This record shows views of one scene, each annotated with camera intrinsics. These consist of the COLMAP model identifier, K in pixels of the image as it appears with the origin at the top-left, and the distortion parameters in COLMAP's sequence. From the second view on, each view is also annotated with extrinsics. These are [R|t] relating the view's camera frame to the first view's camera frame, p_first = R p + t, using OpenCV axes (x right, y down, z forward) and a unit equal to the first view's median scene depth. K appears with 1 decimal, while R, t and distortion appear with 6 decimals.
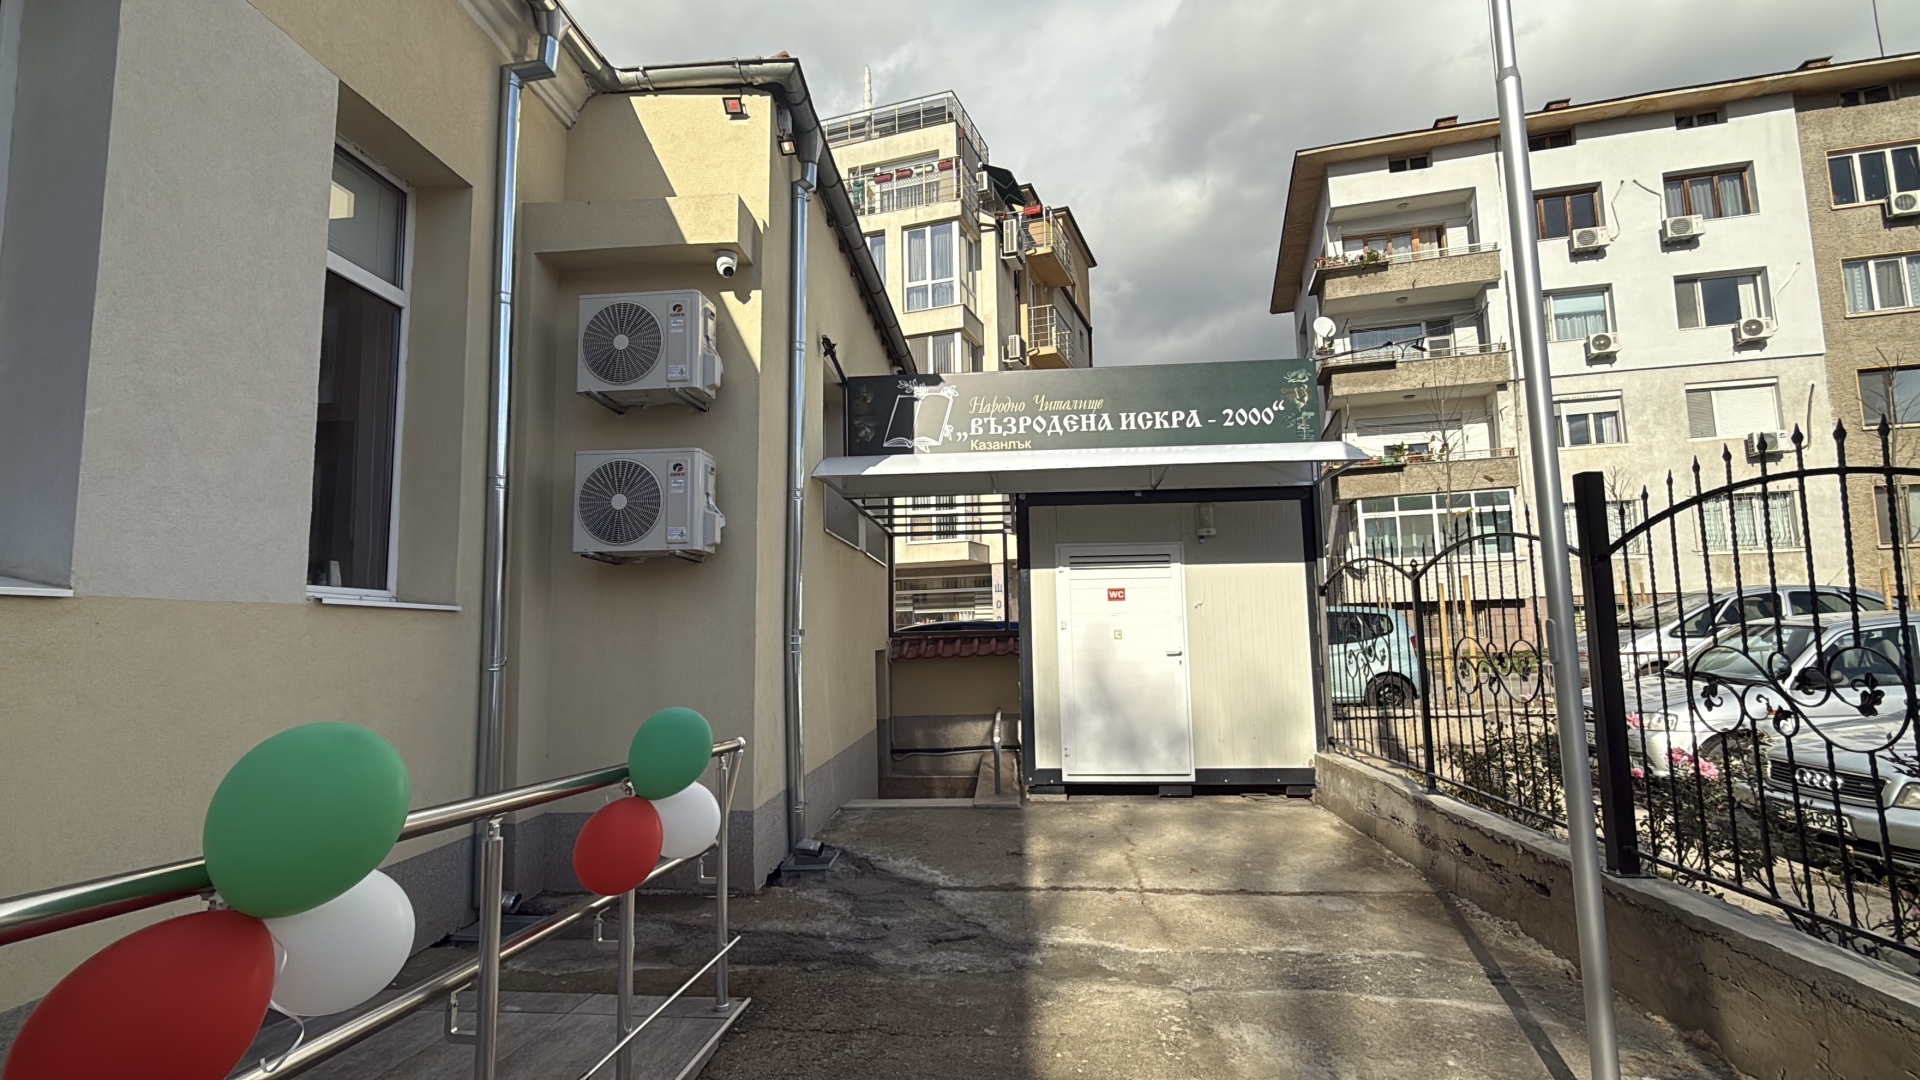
lens RADIAL K [[928.6, 0, 932.5], [0, 928.6, 535.0], [0, 0, 1]] dist [0.000777, 0.000157]
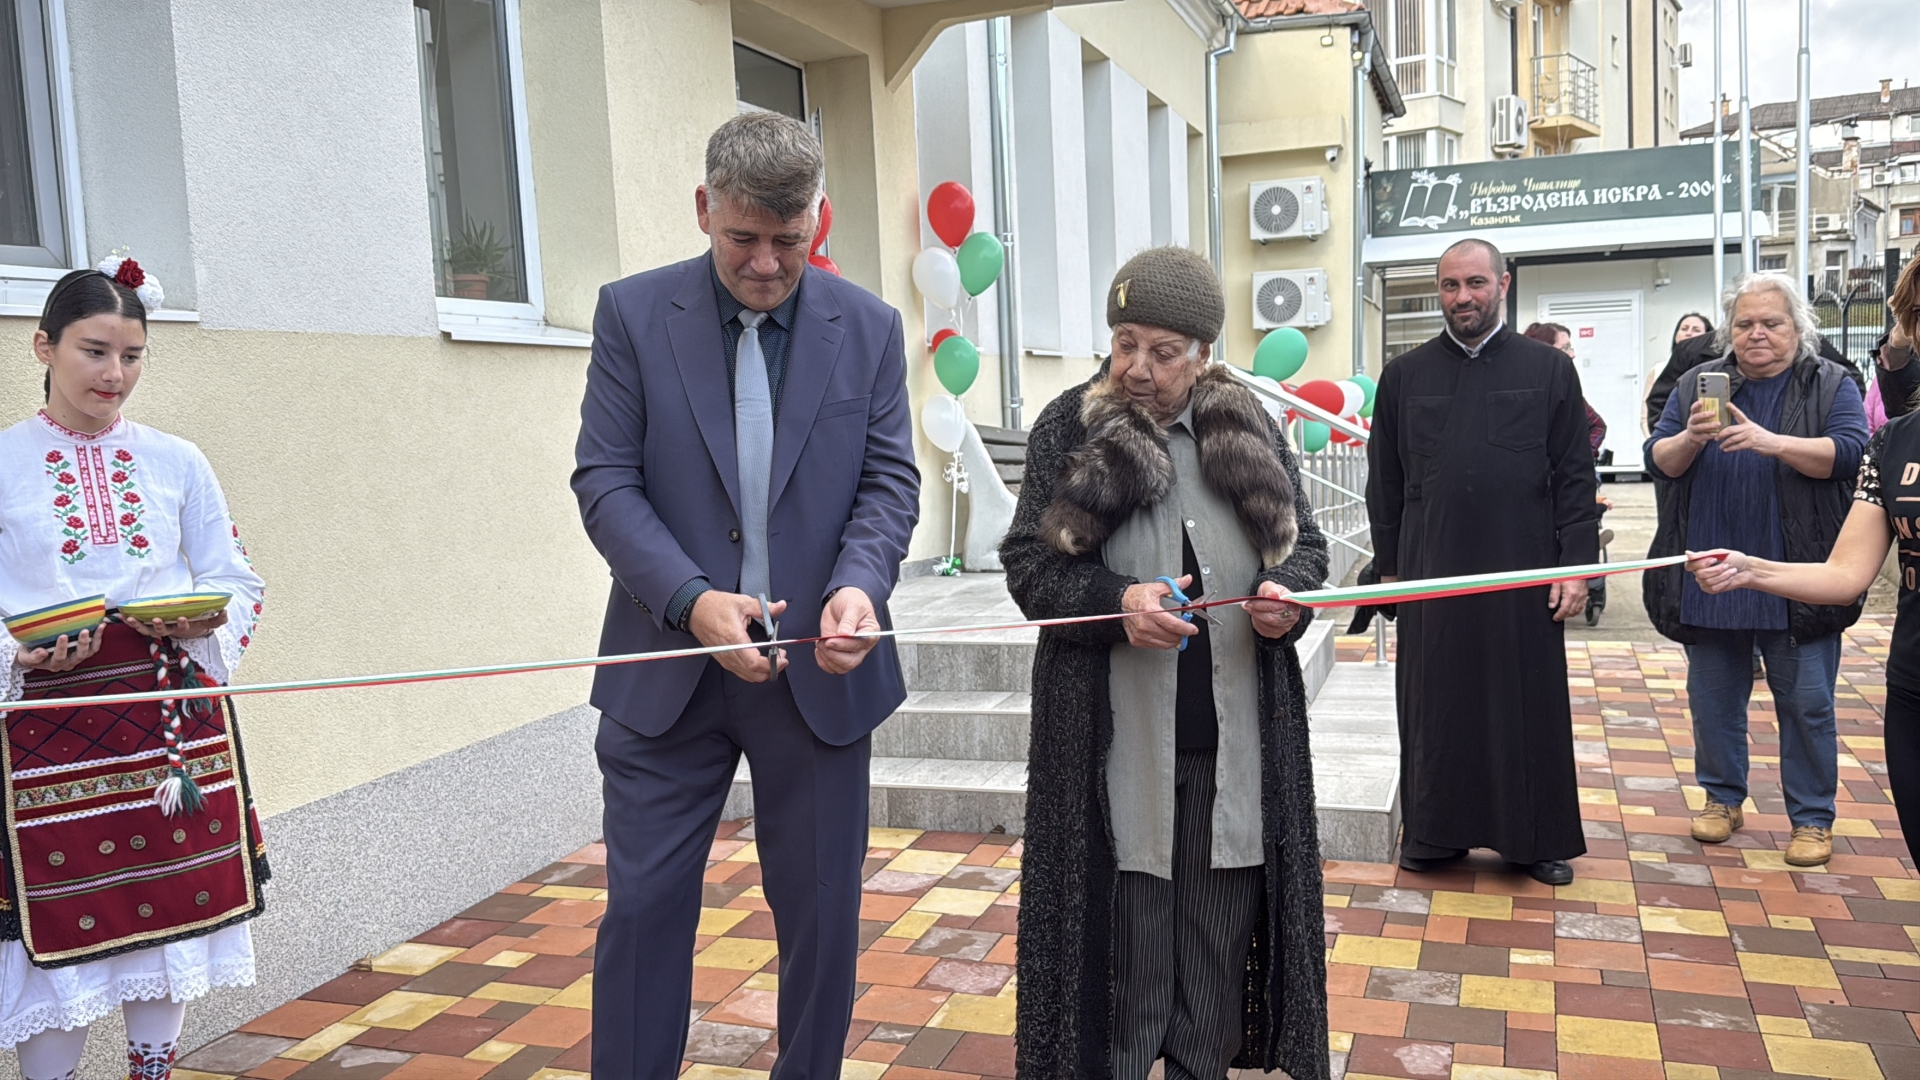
lens RADIAL K [[1684.3, 0, 960.0], [0, 1684.3, 540.0], [0, 0, 1]] dist [0.175655, -0.340860]
pose [[0.976477, -0.005765, -0.215543, -0.144138], [0.048042, 0.980331, 0.191426, -0.153424], [0.210200, -0.197278, 0.957548, -1.546677]]
